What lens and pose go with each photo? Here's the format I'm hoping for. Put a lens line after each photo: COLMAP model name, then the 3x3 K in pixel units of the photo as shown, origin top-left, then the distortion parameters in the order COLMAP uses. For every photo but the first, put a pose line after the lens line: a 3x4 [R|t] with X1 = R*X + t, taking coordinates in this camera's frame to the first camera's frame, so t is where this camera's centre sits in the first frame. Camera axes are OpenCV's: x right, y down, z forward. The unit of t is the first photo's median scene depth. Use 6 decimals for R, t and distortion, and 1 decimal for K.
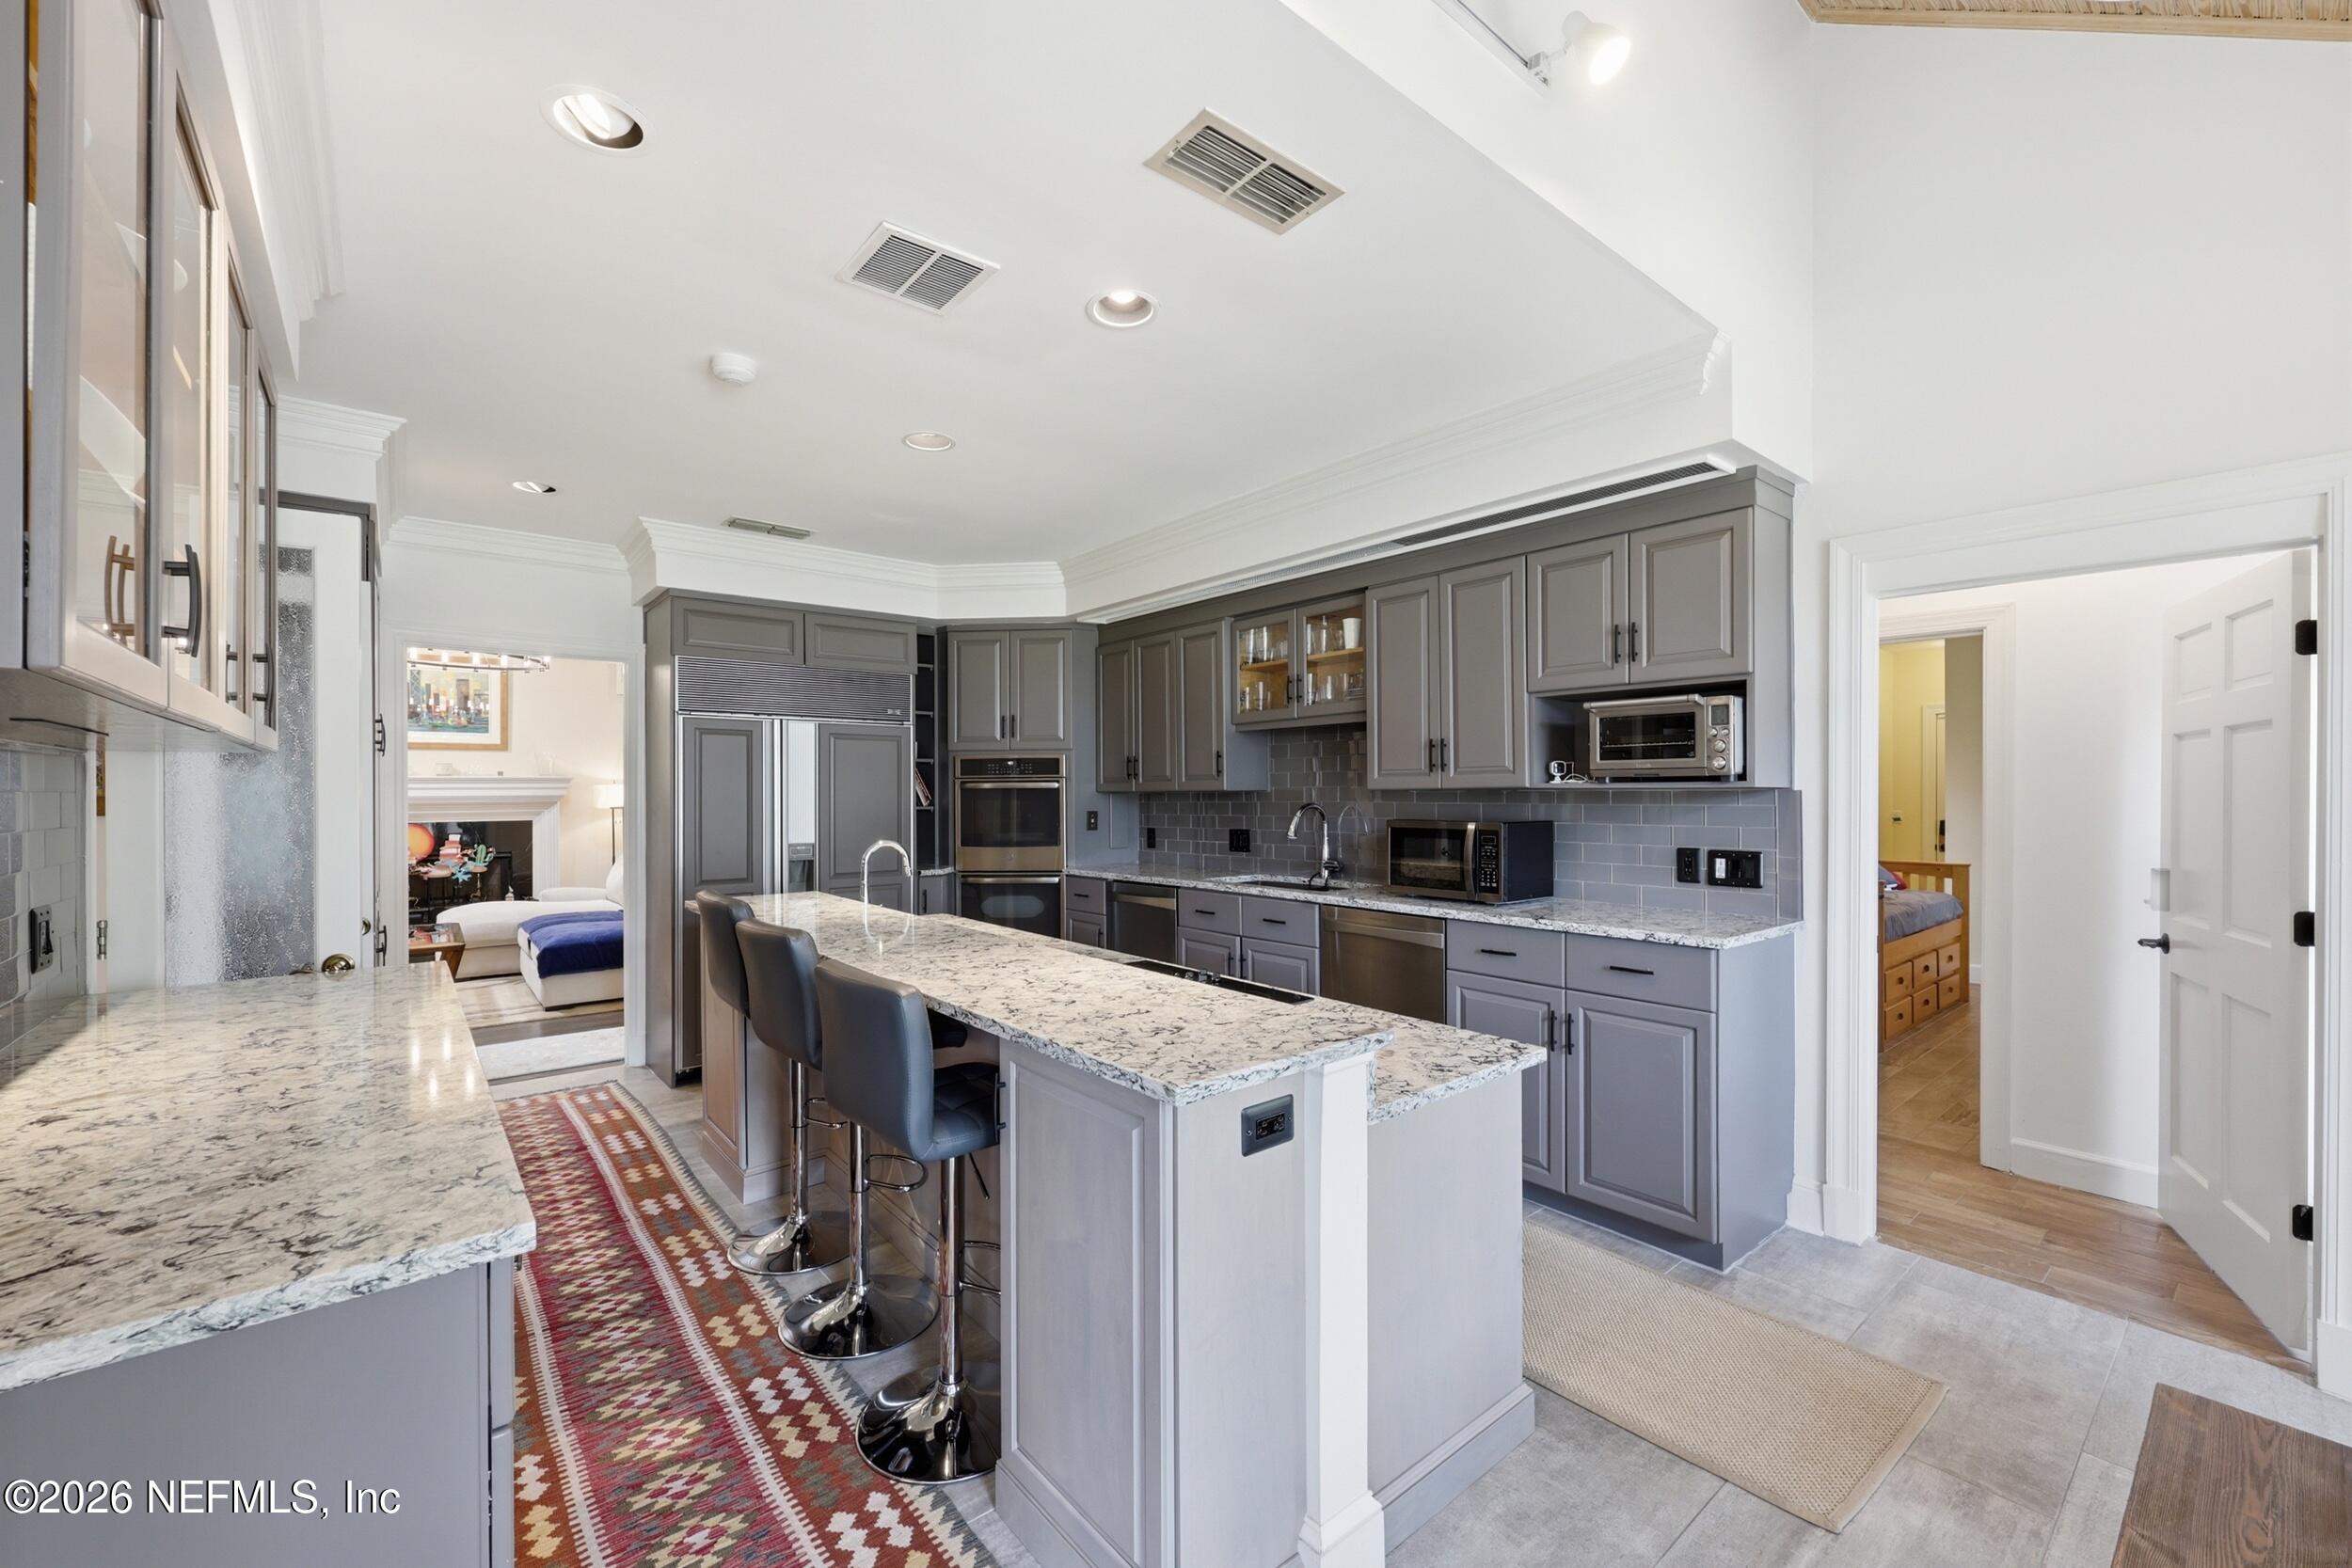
lens RADIAL K [[953.6, 0, 1177.0], [0, 953.6, 793.0], [0, 0, 1]] dist [-0.000043, 0.000056]
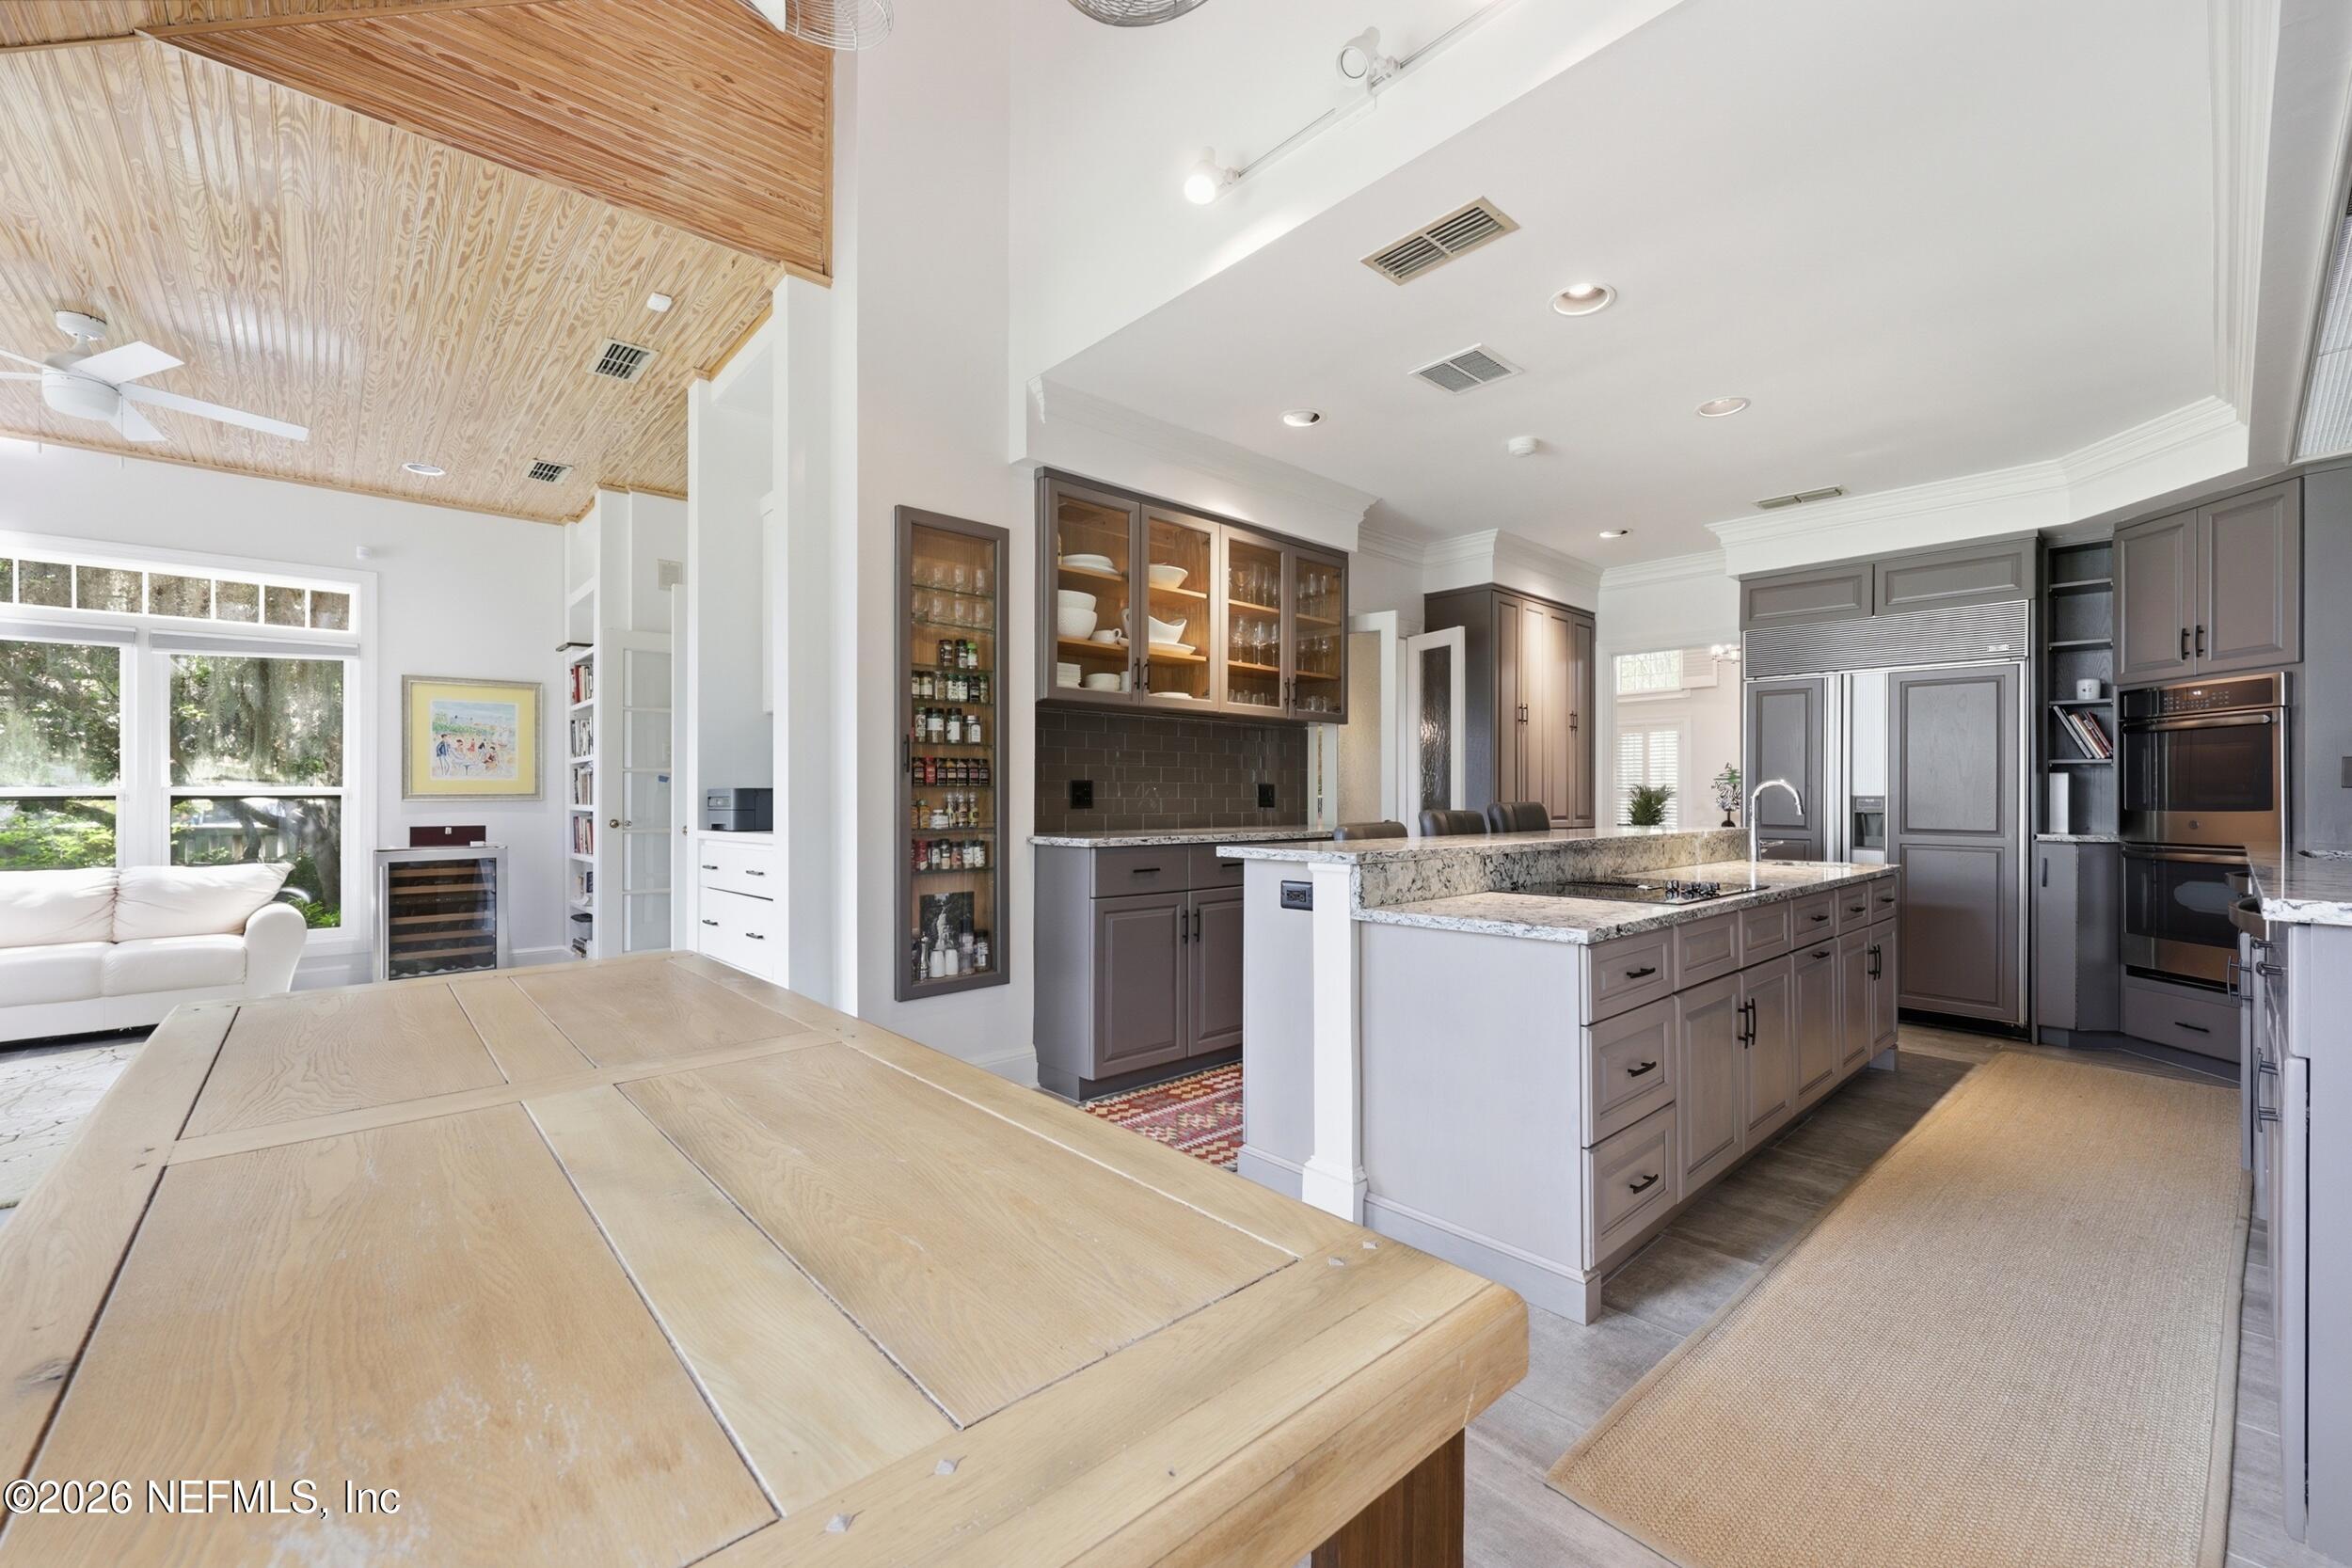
lens RADIAL K [[953.6, 0, 1177.0], [0, 953.6, 793.0], [0, 0, 1]] dist [-0.000043, 0.000056]
pose [[0.048236, 0.000185, -0.998836, 0.674591], [-0.005555, 0.999985, -0.000083, 0.065391], [0.998821, 0.005553, 0.048237, 0.270934]]
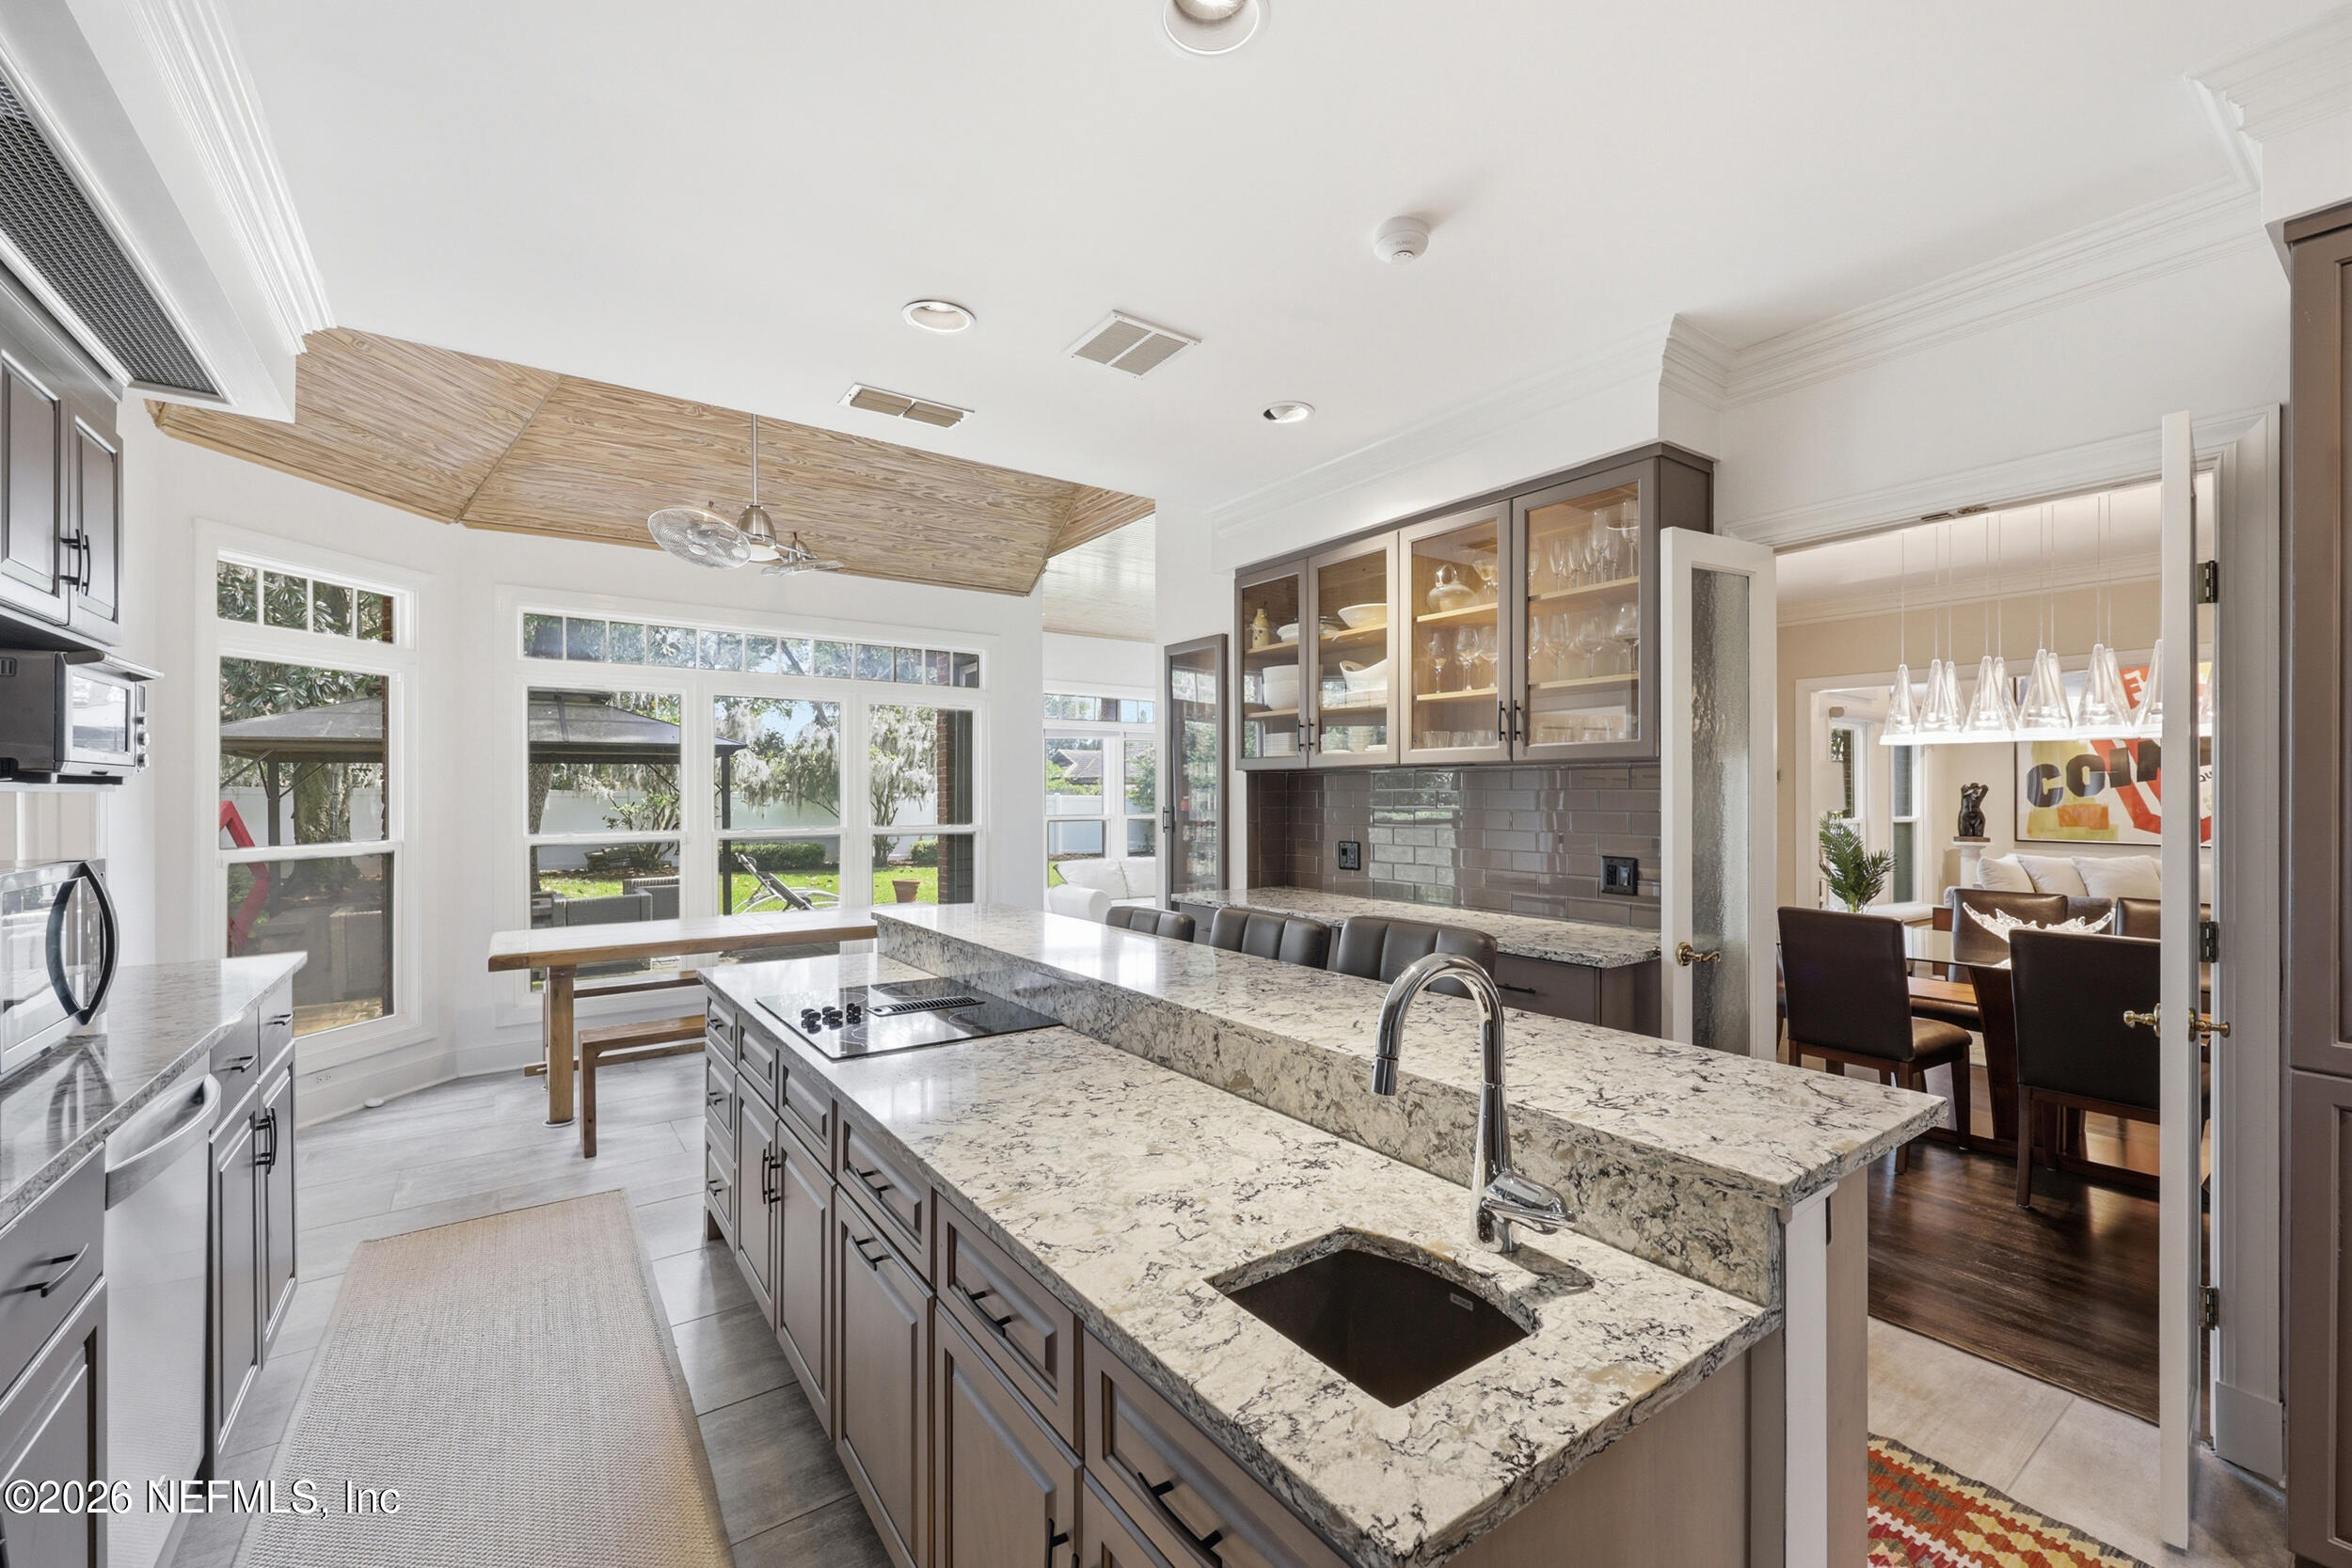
lens RADIAL K [[953.6, 0, 1177.0], [0, 953.6, 793.0], [0, 0, 1]] dist [-0.000043, 0.000056]
pose [[-0.997662, 0.001585, 0.068316, -0.226538], [0.001852, 0.999991, 0.003843, -0.001060], [-0.068309, 0.003960, -0.997656, 1.220161]]
